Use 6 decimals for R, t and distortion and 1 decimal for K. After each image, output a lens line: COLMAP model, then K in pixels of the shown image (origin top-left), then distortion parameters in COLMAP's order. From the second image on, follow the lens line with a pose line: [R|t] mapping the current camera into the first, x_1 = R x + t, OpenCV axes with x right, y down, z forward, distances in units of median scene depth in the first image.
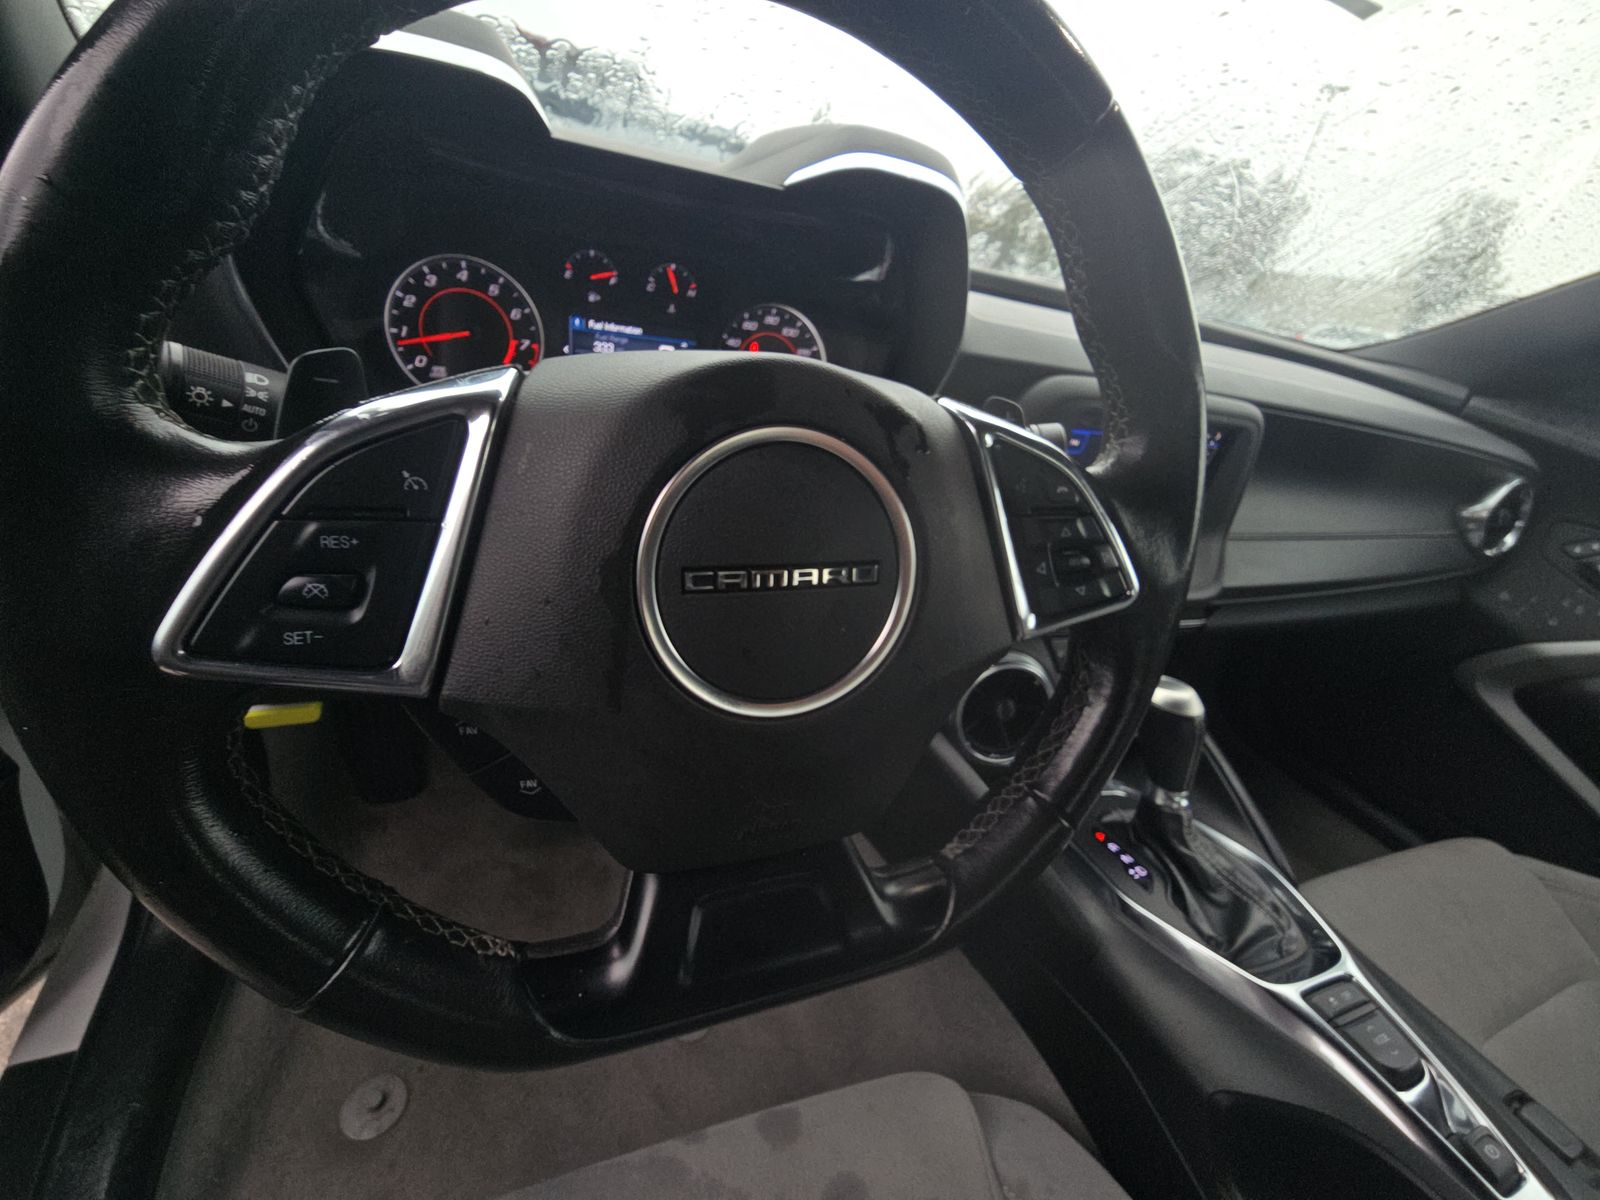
lens RADIAL K [[637.4, 0, 793.0], [0, 637.4, 592.5], [0, 0, 1]] dist [0.023582, -0.019819]
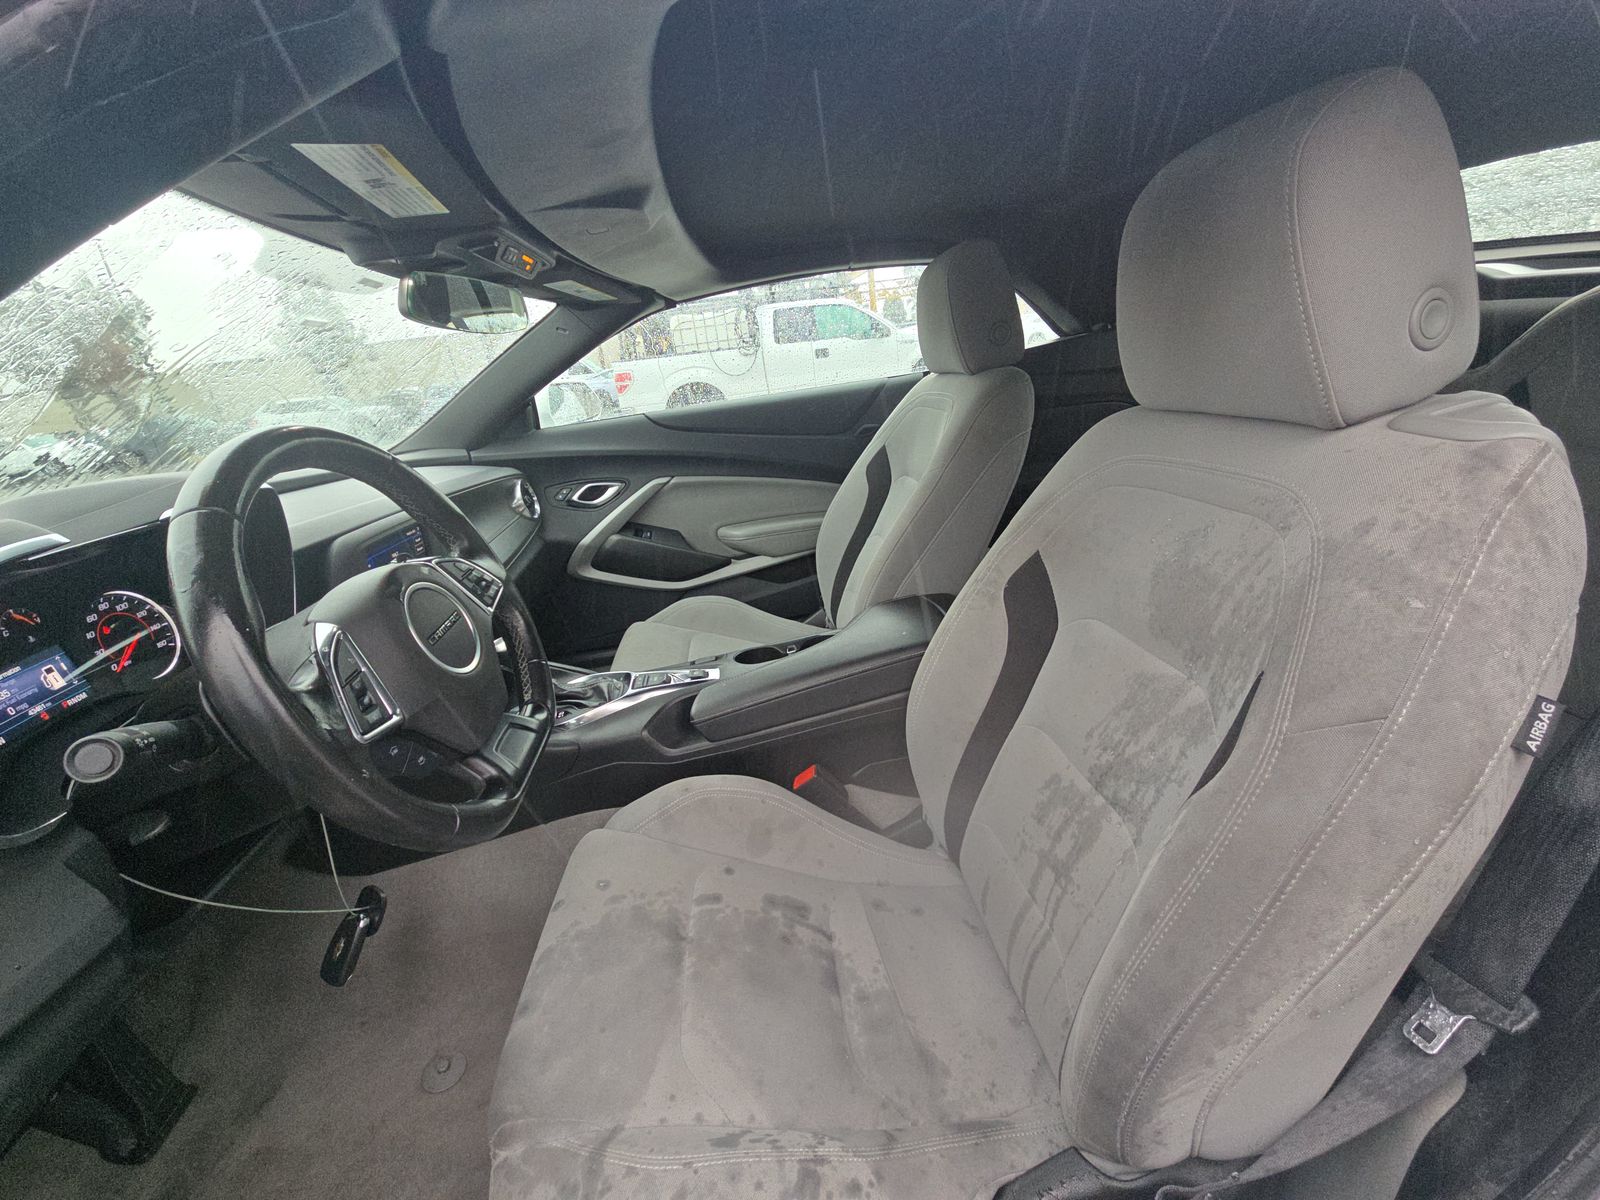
lens RADIAL K [[637.4, 0, 793.0], [0, 637.4, 592.5], [0, 0, 1]] dist [0.023582, -0.019819]
pose [[0.207501, -0.504950, 0.837836, -0.854859], [0.589707, 0.747927, 0.304715, -0.034124], [-0.780506, 0.430849, 0.452967, -0.683760]]
